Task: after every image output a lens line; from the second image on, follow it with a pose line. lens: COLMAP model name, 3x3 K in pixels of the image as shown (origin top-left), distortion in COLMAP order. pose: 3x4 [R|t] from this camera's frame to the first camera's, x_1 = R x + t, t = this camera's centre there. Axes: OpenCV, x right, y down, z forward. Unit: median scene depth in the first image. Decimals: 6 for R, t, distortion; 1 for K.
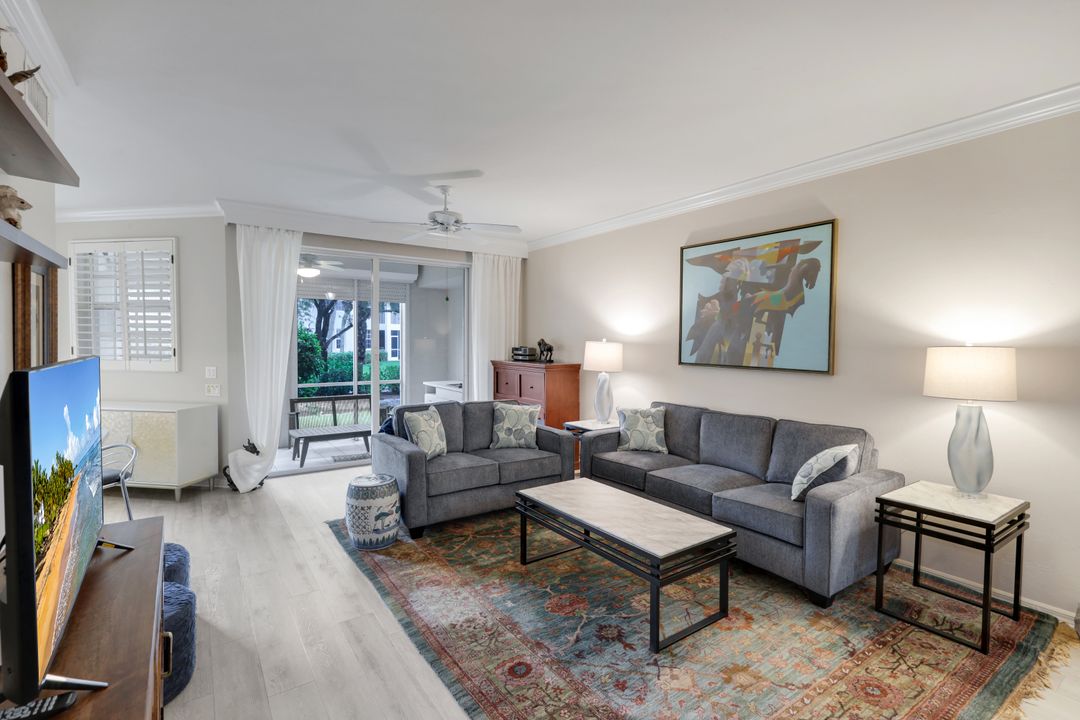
lens RADIAL K [[494.0, 0, 538.4], [0, 494.0, 357.2], [0, 0, 1]] dist [-0.001442, -0.000158]
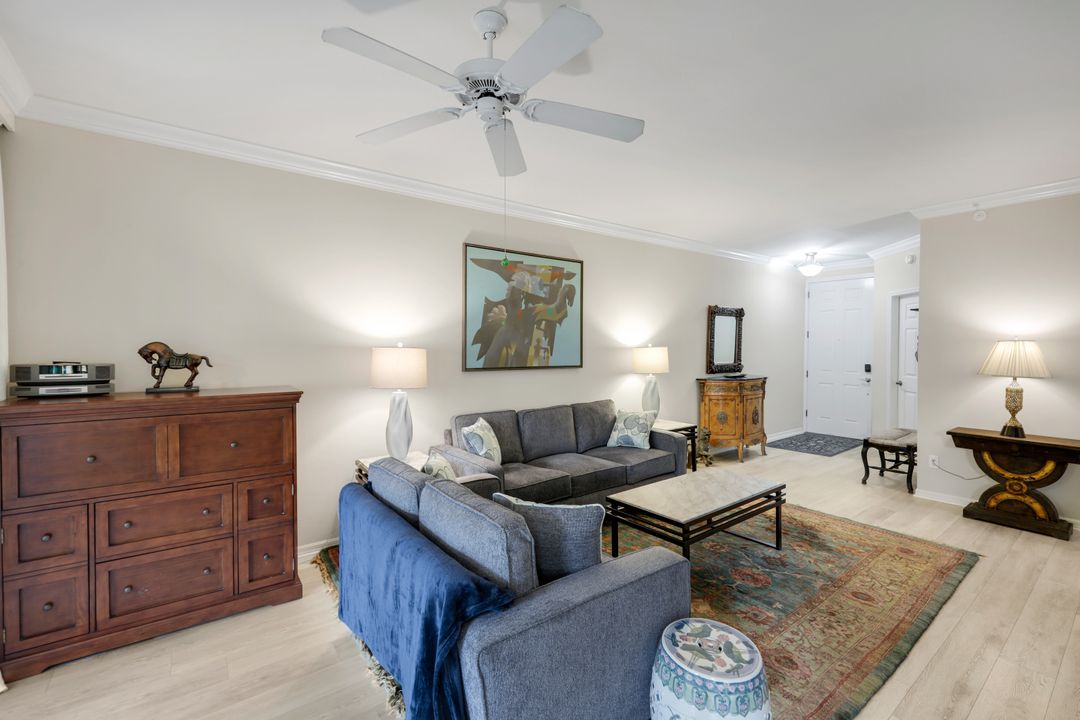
lens RADIAL K [[464.5, 0, 540.1], [0, 464.5, 355.6], [0, 0, 1]] dist [0.002367, 0.000269]
pose [[-0.040295, -0.028510, 0.998781, -0.634364], [0.035246, 0.998930, 0.029936, -0.037641], [-0.998566, 0.036410, -0.039247, 0.978022]]
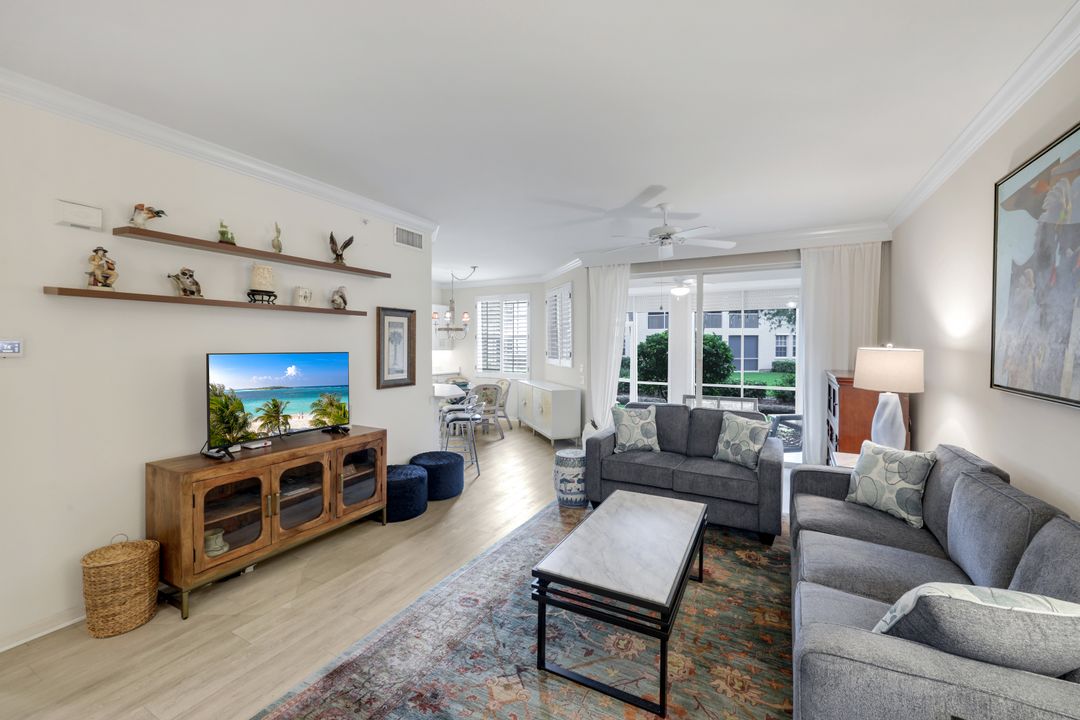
lens RADIAL K [[439.7, 0, 540.6], [0, 439.7, 353.9], [0, 0, 1]] dist [-0.001873, 0.000082]
pose [[0.455681, 0.012741, -0.890052, 0.547963], [-0.031010, 0.999518, -0.001568, -0.007938], [0.889603, 0.028315, 0.455856, 0.326262]]
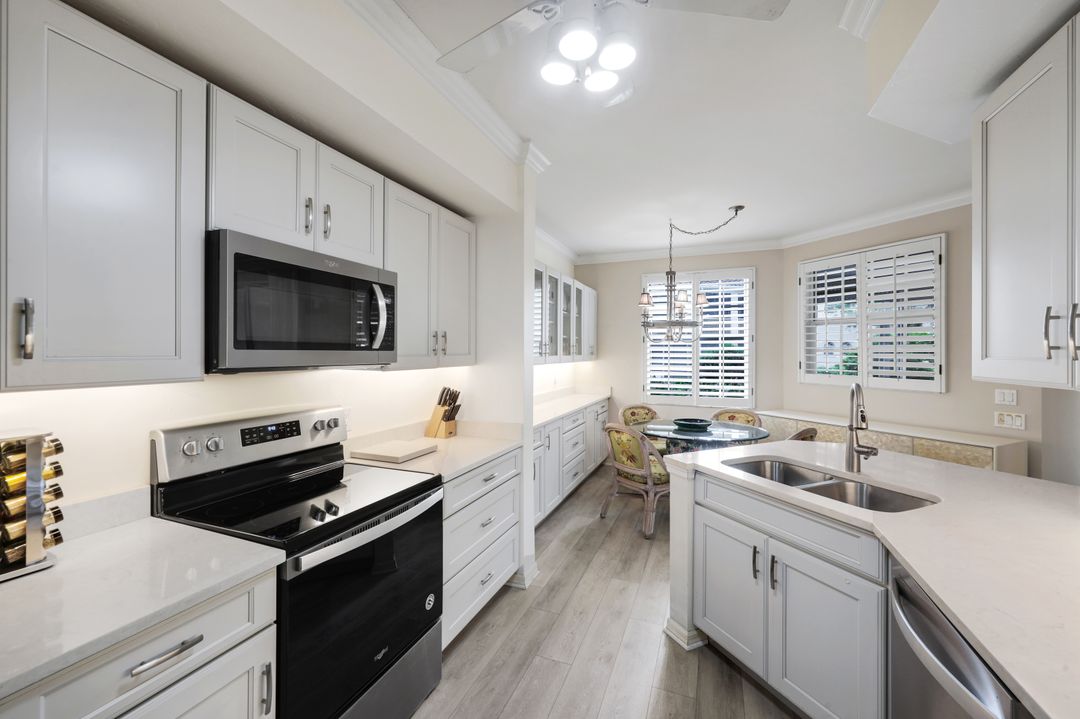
lens RADIAL K [[434.6, 0, 538.5], [0, 434.6, 353.3], [0, 0, 1]] dist [0.001190, 0.000344]
pose [[0.546601, -0.007003, -0.837364, -0.575803], [-0.025317, 0.999370, -0.024884, -0.001721], [0.837011, 0.034802, 0.546079, 0.027399]]
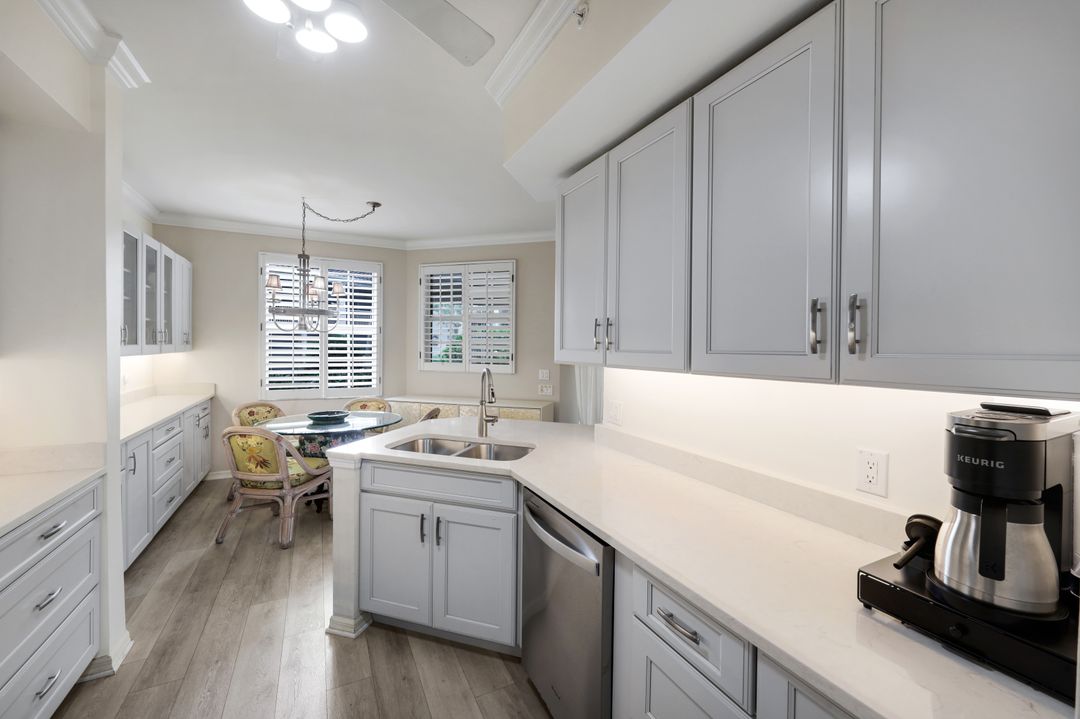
lens RADIAL K [[434.6, 0, 538.5], [0, 434.6, 353.3], [0, 0, 1]] dist [0.001190, 0.000344]
pose [[0.990032, 0.005523, -0.140733, -0.620729], [-0.008205, 0.999796, -0.018479, 0.000007], [0.140603, 0.019450, 0.989875, -0.018090]]
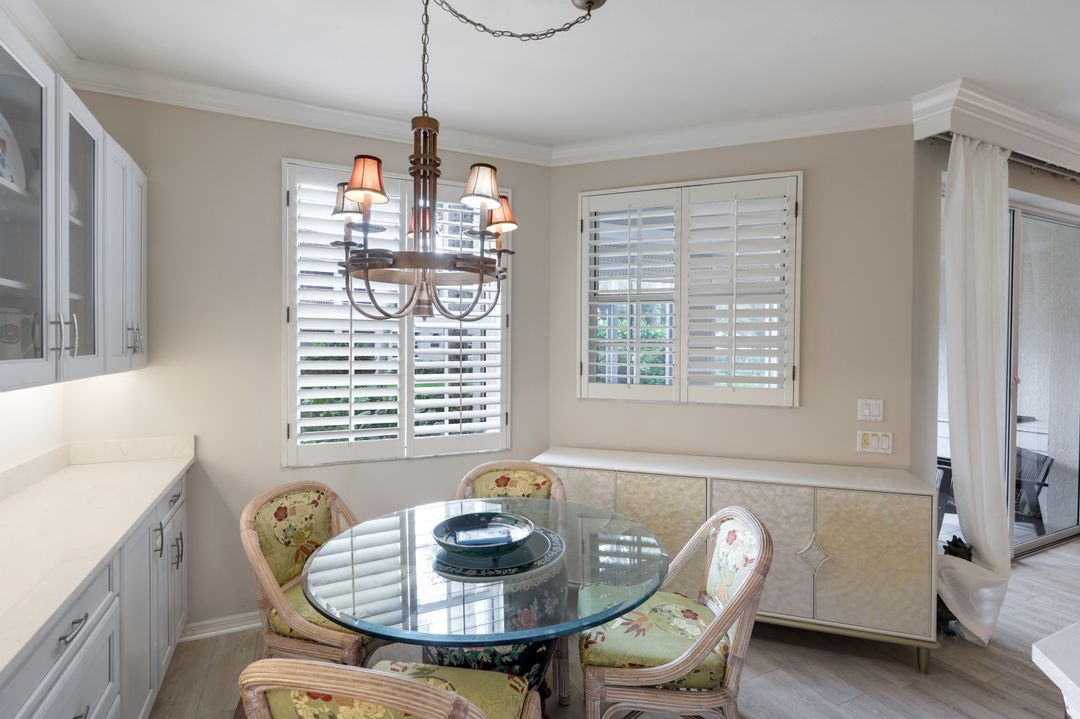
lens RADIAL K [[527.9, 0, 547.9], [0, 527.9, 352.5], [0, 0, 1]] dist [-0.001796, -0.000677]
pose [[0.985129, -0.001722, -0.171807, -1.069741], [-0.002053, 0.999760, -0.021795, -0.022916], [0.171803, 0.021824, 0.984890, 0.415193]]
